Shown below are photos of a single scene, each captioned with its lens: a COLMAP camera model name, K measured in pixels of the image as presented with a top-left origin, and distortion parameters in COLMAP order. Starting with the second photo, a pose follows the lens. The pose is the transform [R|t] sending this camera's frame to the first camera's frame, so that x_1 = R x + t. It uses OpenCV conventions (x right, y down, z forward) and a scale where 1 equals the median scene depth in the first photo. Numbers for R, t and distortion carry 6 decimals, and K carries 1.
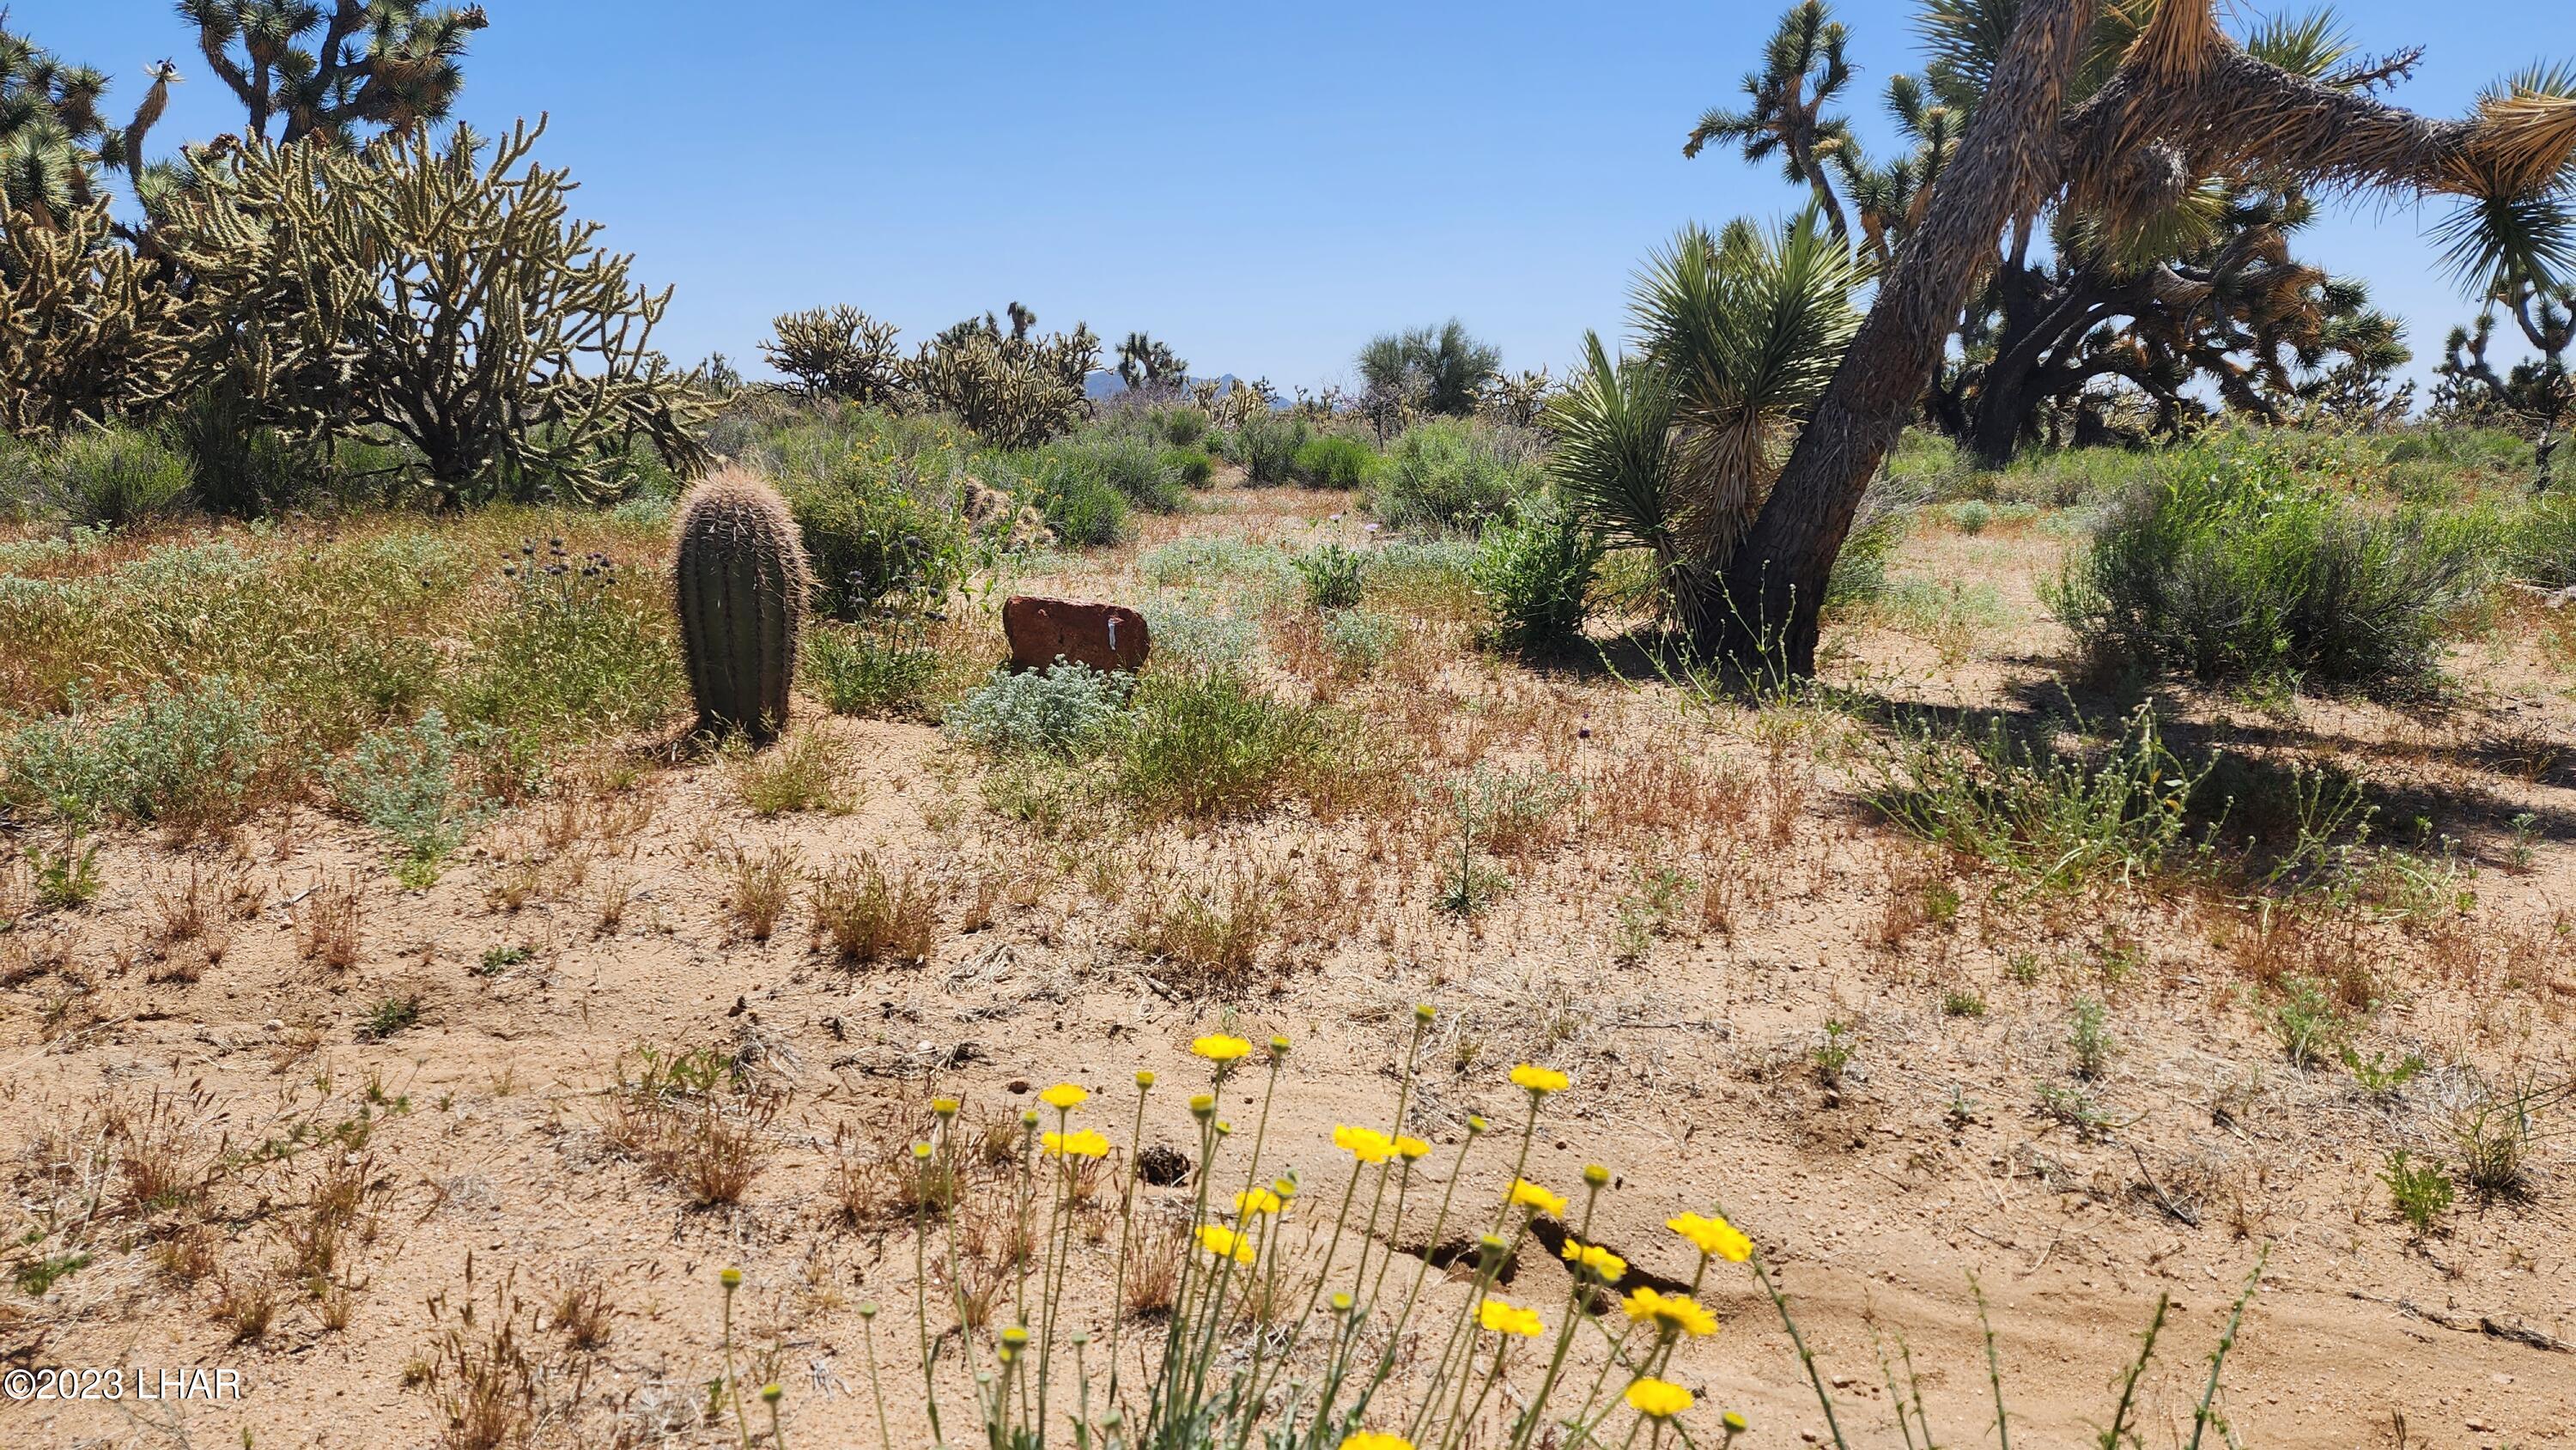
lens RADIAL K [[1730.1, 0, 1289.3], [0, 1730.1, 720.8], [0, 0, 1]] dist [0.072963, -0.059115]
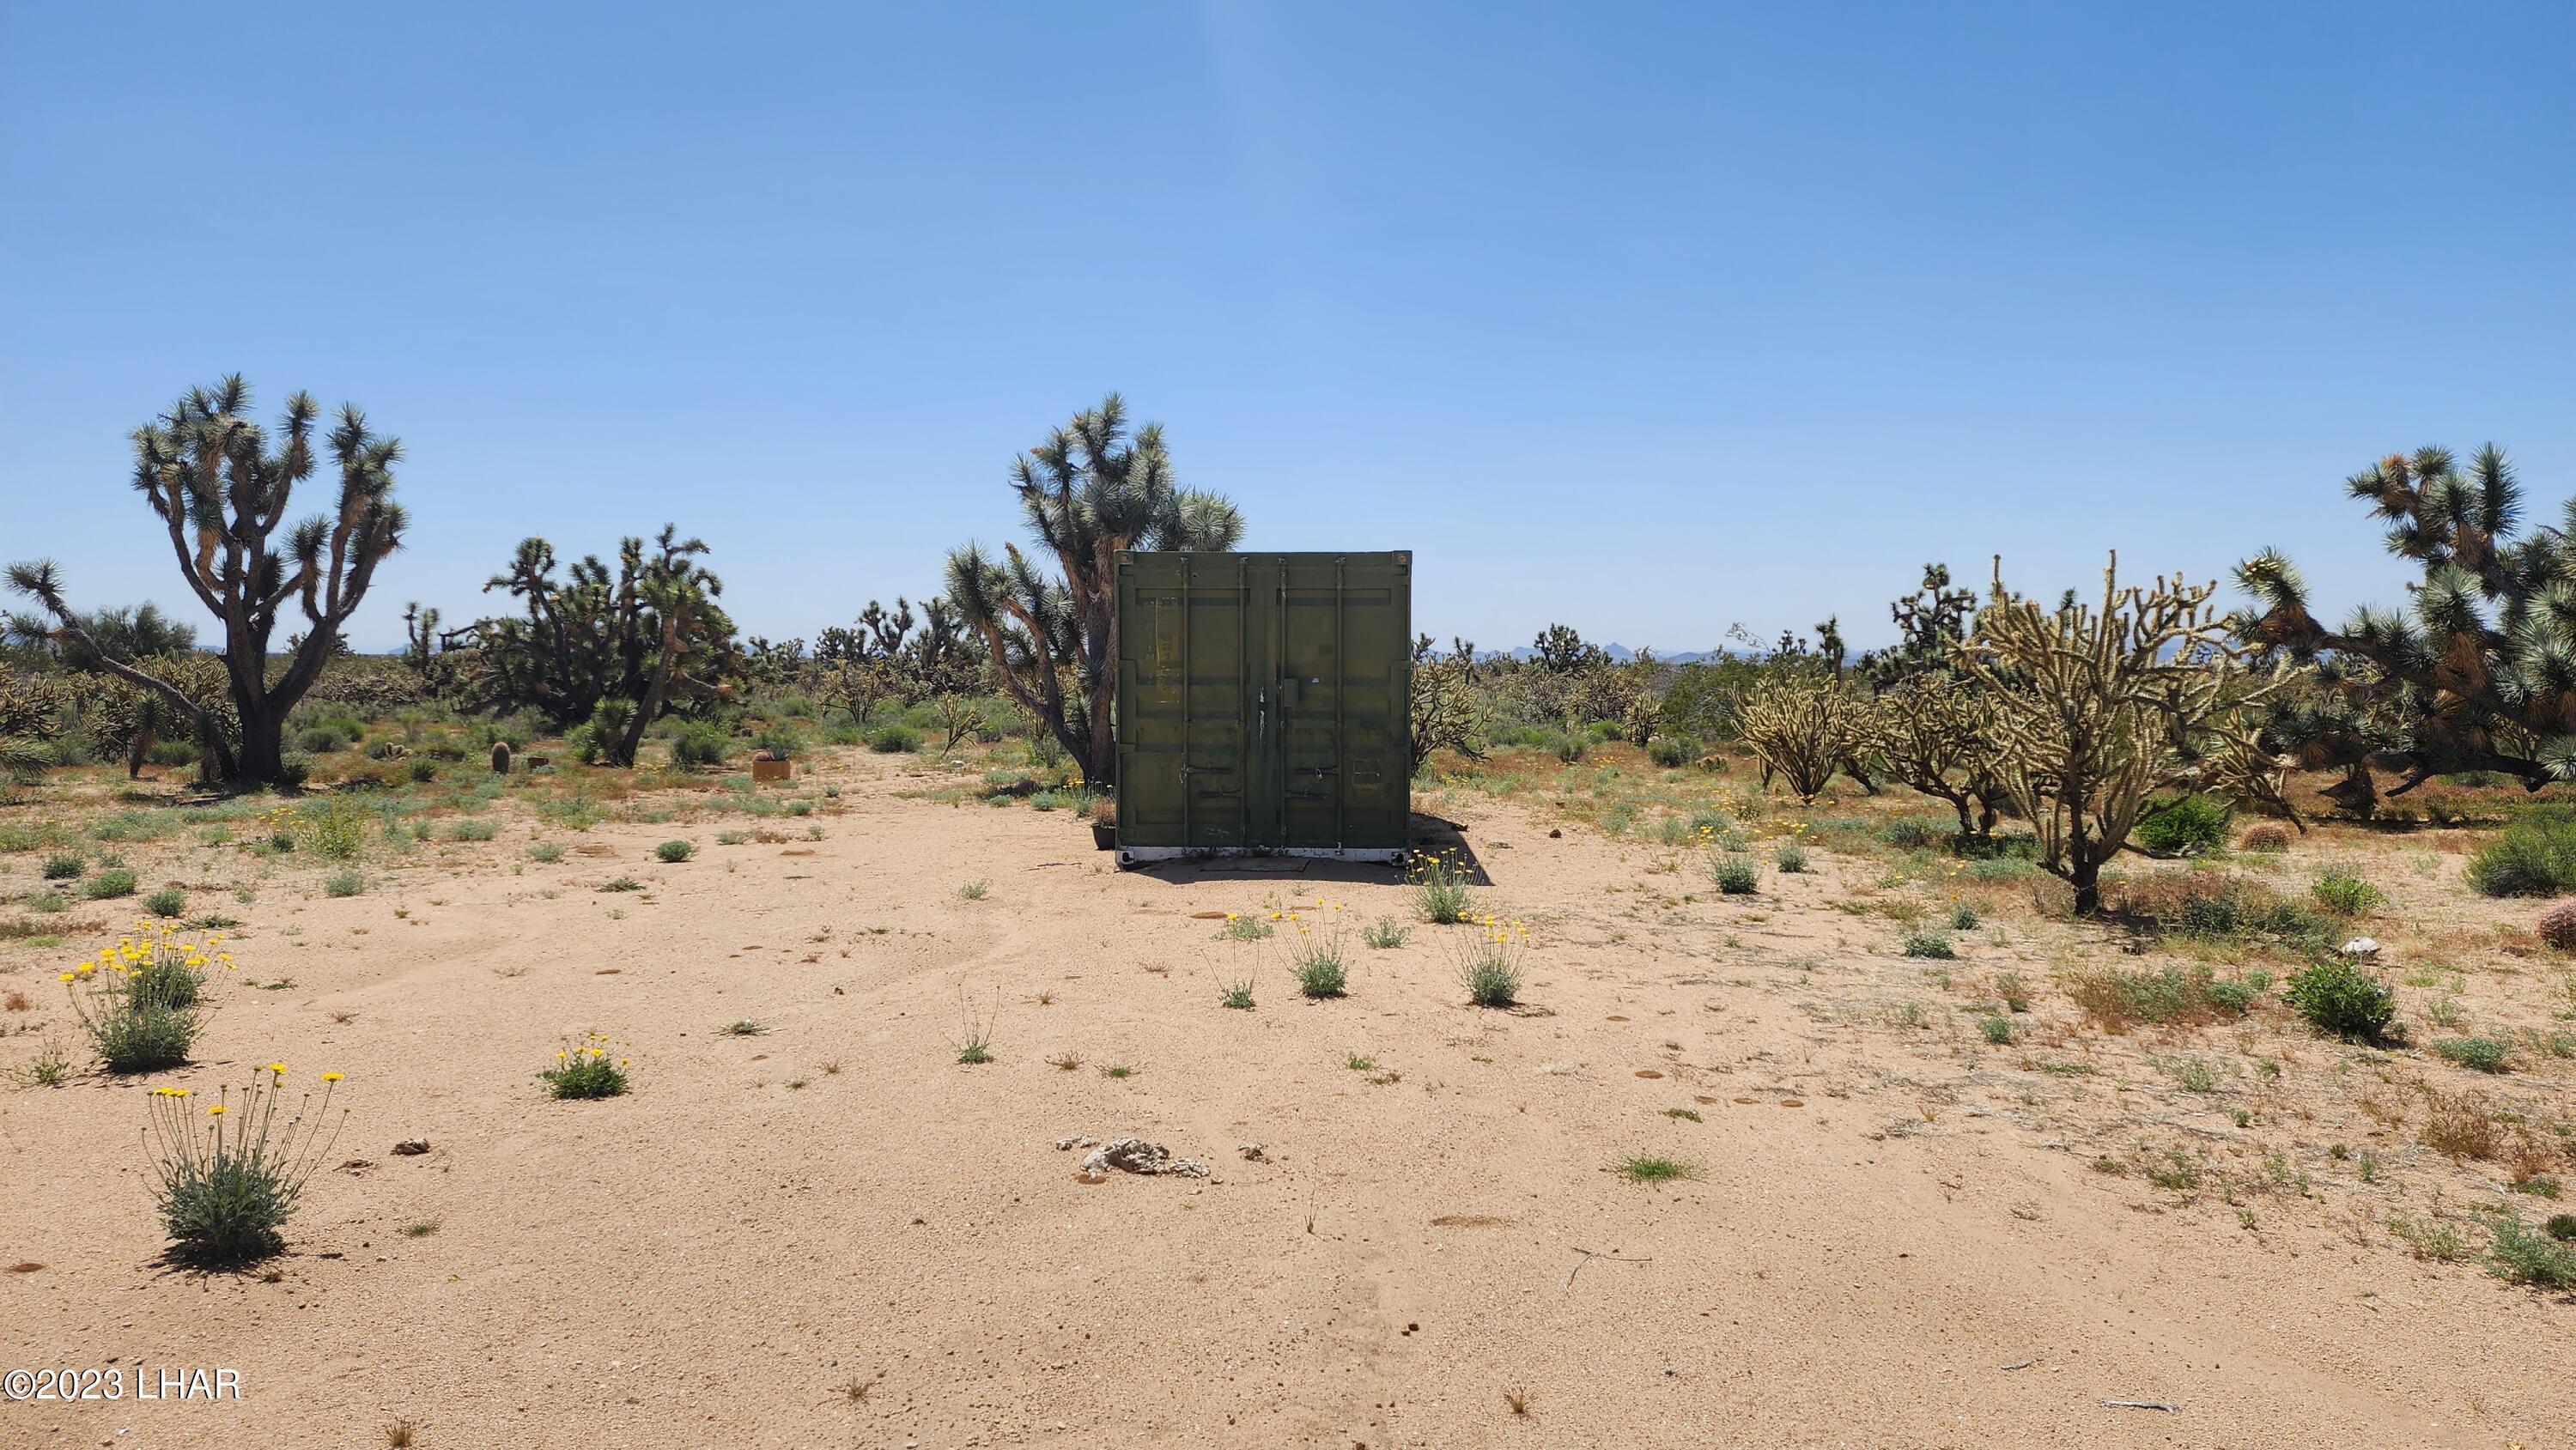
lens RADIAL K [[1730.1, 0, 1279.0], [0, 1730.1, 717.5], [0, 0, 1]] dist [0.072963, -0.059115]
pose [[0.717704, -0.021560, 0.696014, -0.639416], [0.114728, 0.989522, -0.087652, 0.164462], [-0.686832, 0.142761, 0.712658, -1.356582]]
